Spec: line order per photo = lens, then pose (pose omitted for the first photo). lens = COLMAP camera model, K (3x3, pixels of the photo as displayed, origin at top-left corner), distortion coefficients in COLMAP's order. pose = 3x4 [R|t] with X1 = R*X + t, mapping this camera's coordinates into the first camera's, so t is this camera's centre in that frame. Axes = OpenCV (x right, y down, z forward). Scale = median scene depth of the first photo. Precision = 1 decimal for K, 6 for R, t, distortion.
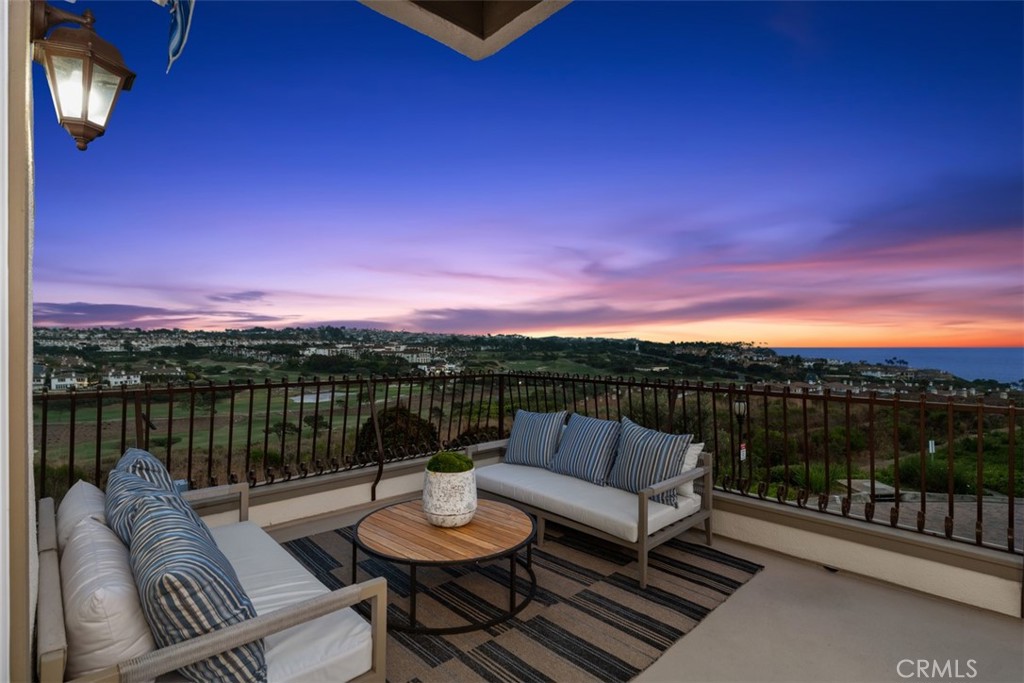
lens RADIAL K [[511.4, 0, 511.5], [0, 511.4, 337.2], [0, 0, 1]] dist [-0.013871, 0.000257]
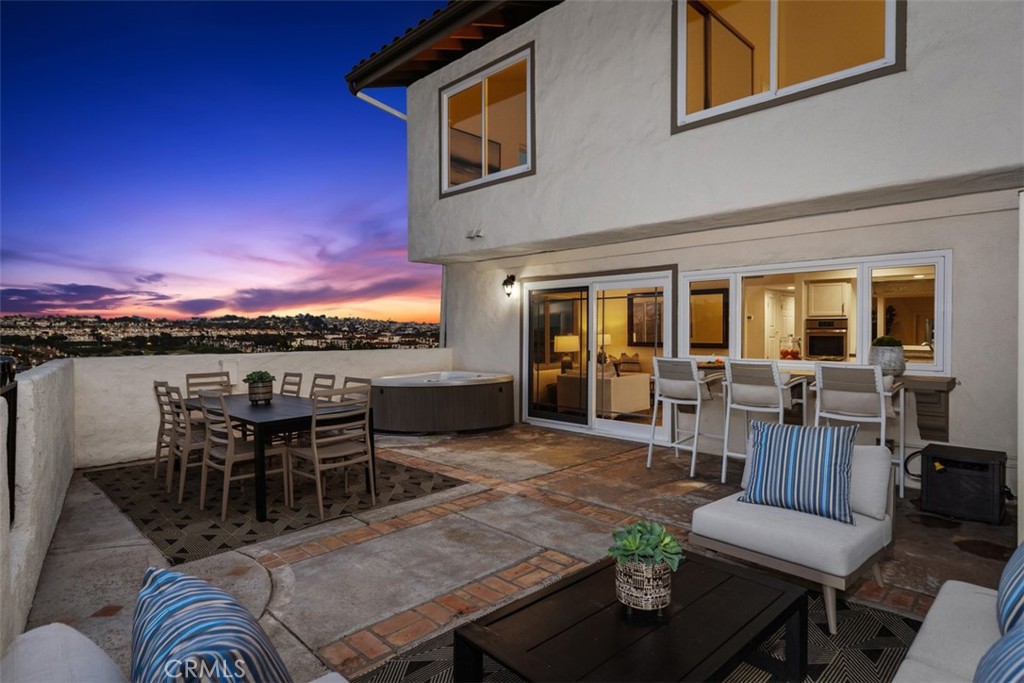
lens RADIAL K [[589.4, 0, 513.6], [0, 589.4, 338.7], [0, 0, 1]] dist [0.031919, 0.000858]
pose [[0.997493, 0.004507, -0.070626, 0.449811], [-0.003427, 0.999875, 0.015418, 0.022586], [0.070687, -0.015137, 0.997384, -0.195612]]
